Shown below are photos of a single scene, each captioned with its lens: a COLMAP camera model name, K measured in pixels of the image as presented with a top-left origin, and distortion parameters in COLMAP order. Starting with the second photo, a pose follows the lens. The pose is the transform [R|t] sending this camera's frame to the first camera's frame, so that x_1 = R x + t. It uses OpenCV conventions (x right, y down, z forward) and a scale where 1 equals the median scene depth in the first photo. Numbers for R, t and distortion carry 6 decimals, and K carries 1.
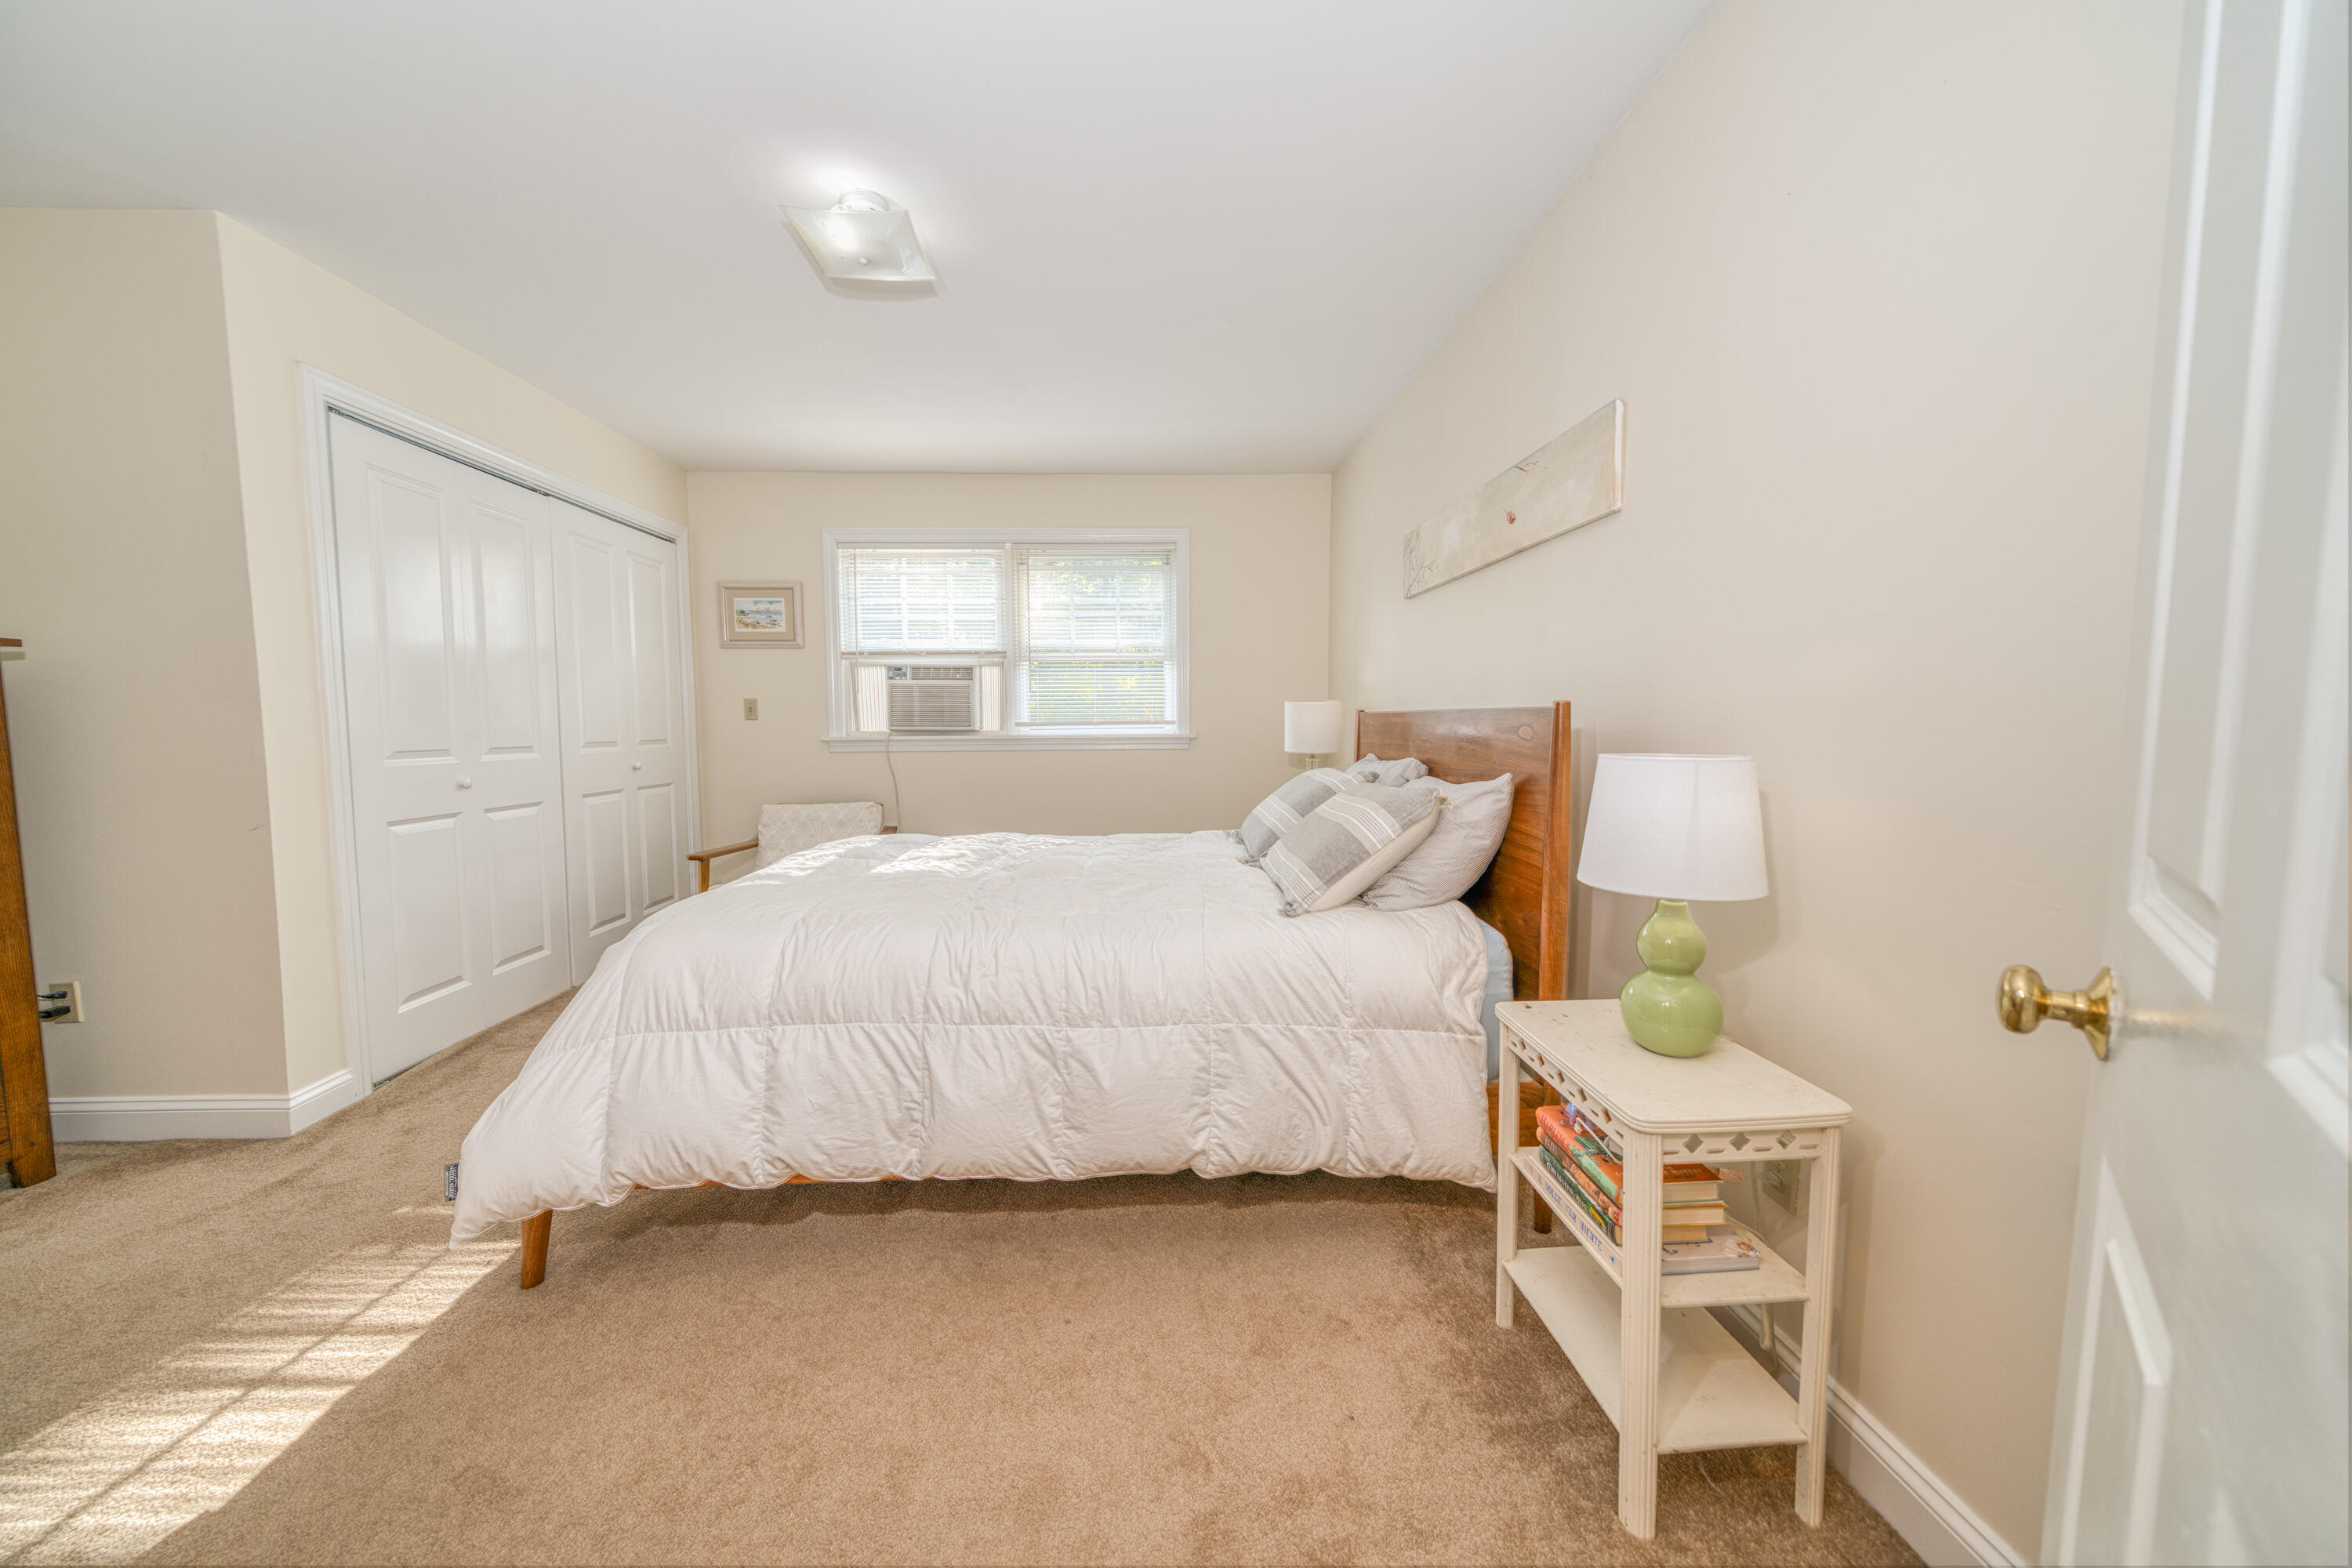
lens RADIAL K [[807.5, 0, 1176.0], [0, 807.5, 784.0], [0, 0, 1]] dist [-0.005480, -0.000029]
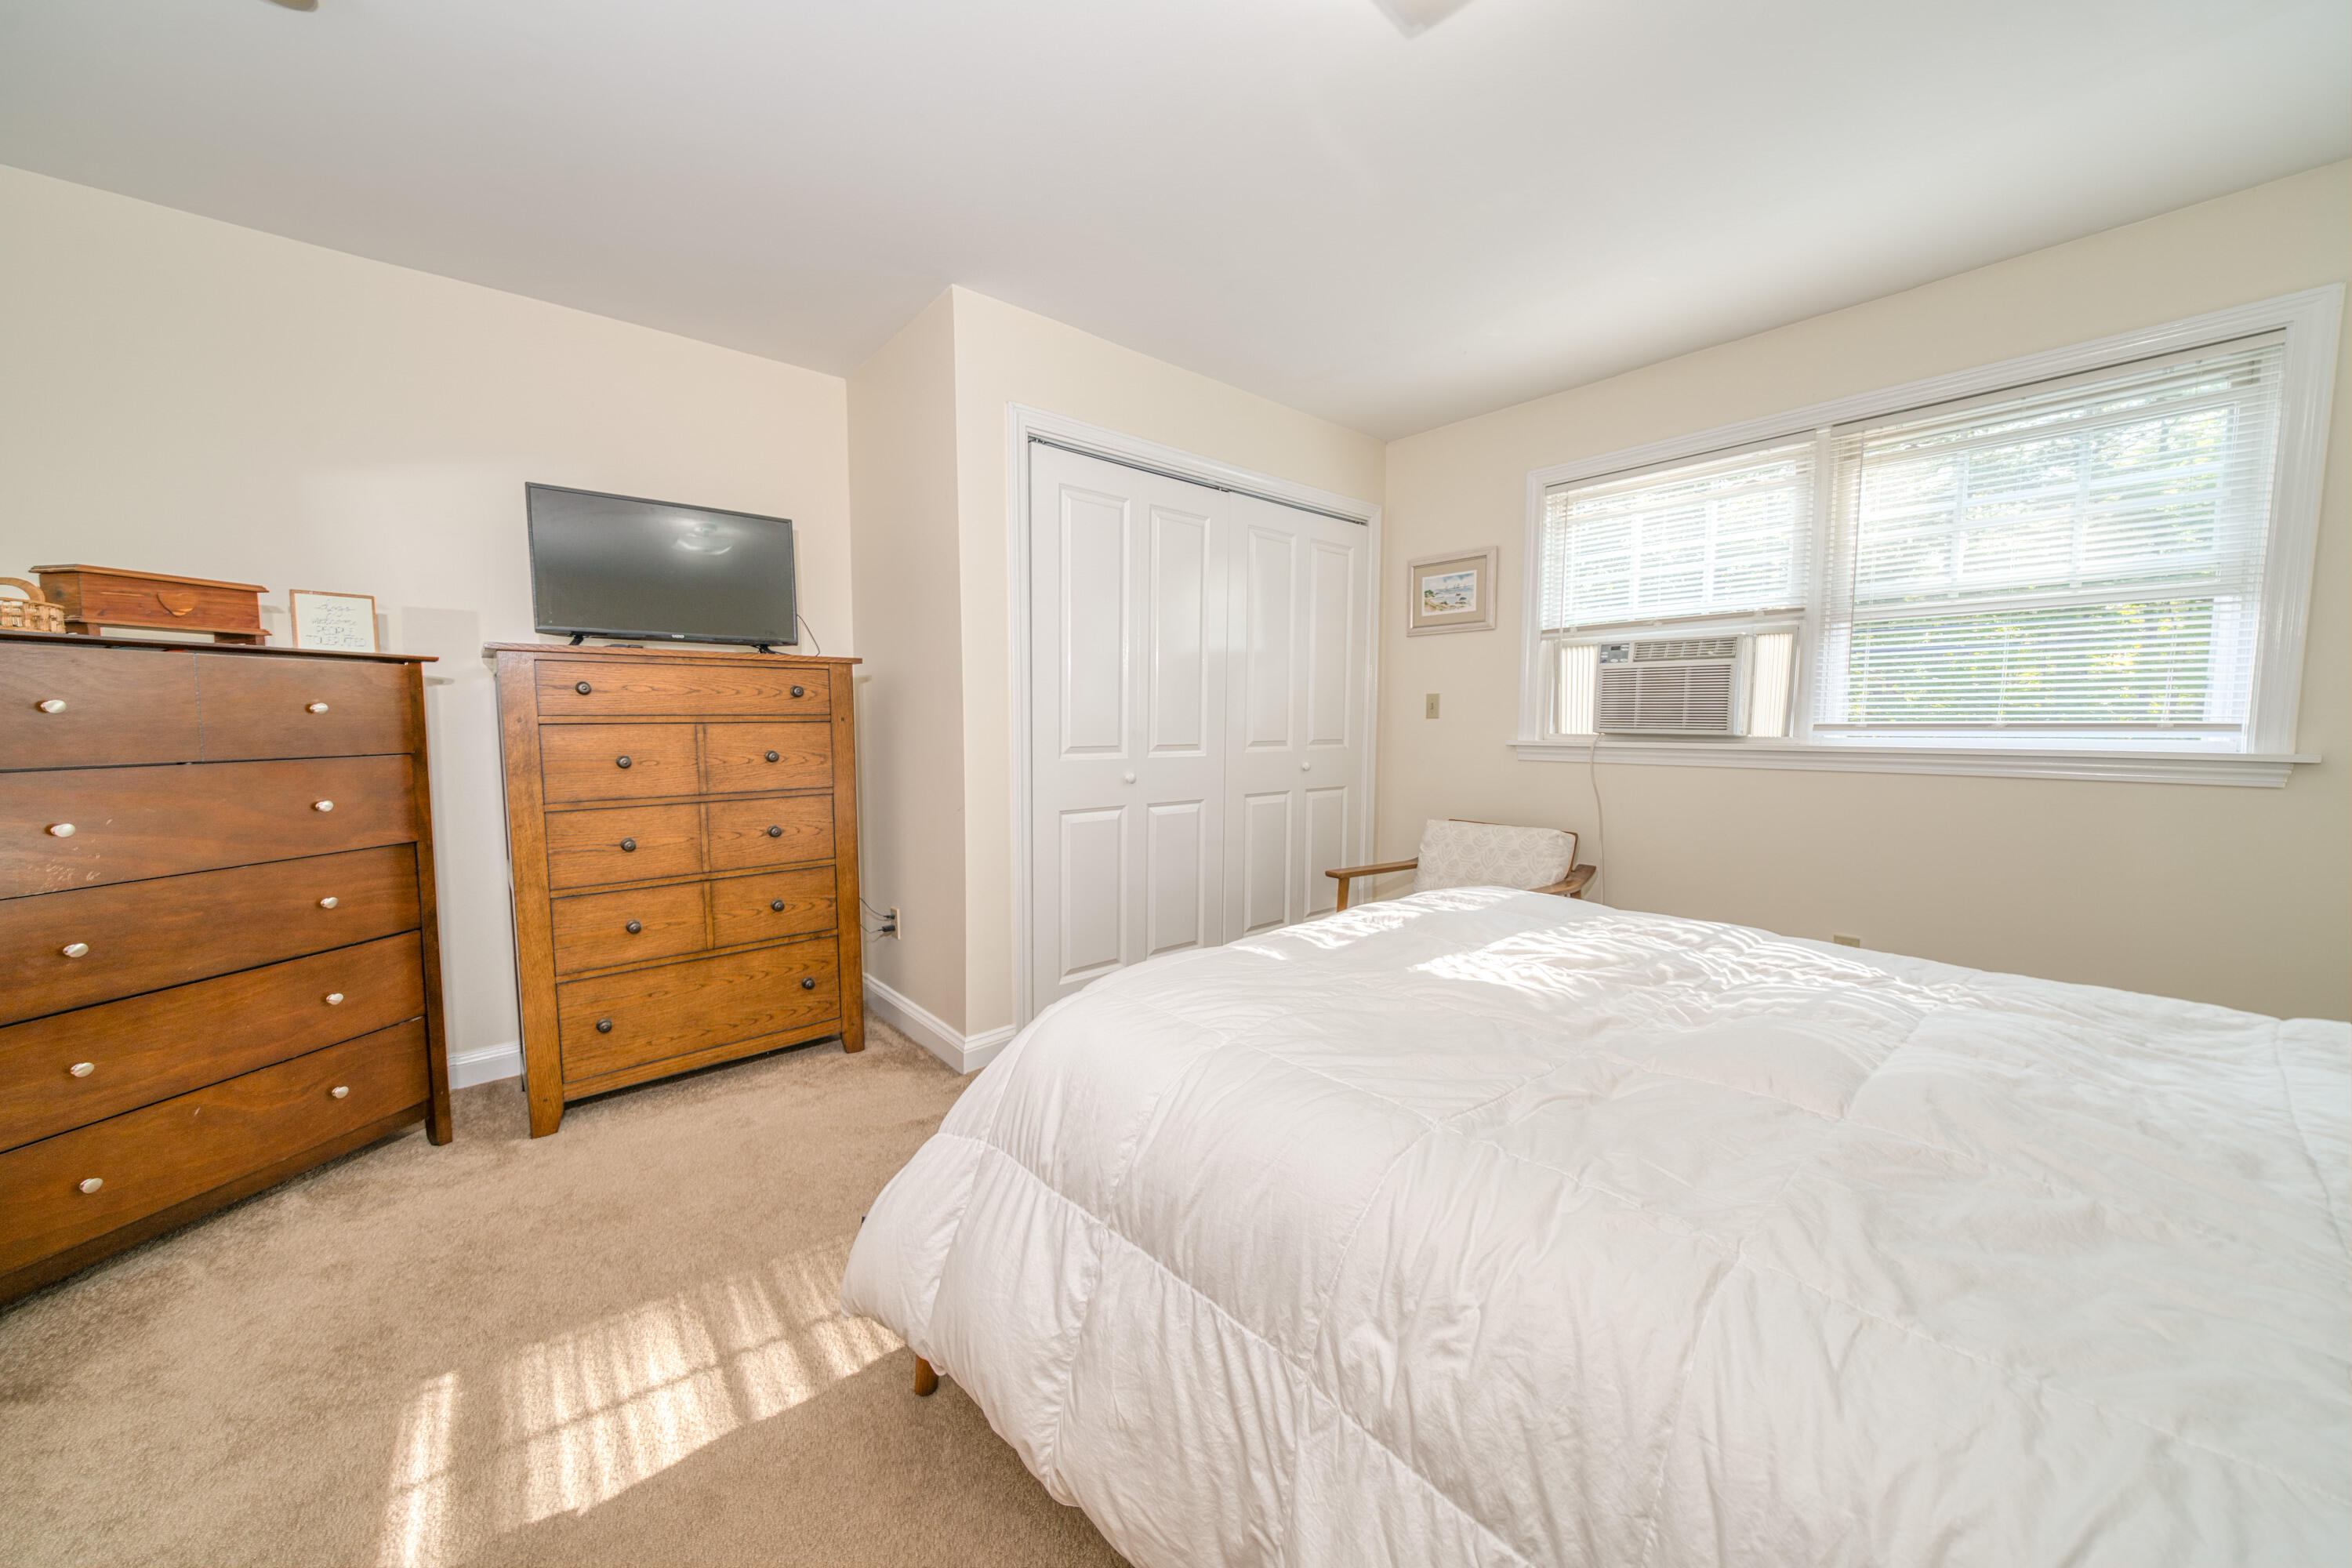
lens RADIAL K [[807.5, 0, 1176.0], [0, 807.5, 784.0], [0, 0, 1]] dist [-0.005480, -0.000029]
pose [[0.604362, 0.067907, -0.793810, -0.006292], [-0.065052, 0.997240, 0.035783, -0.024289], [0.794049, 0.030013, 0.607112, 0.281517]]
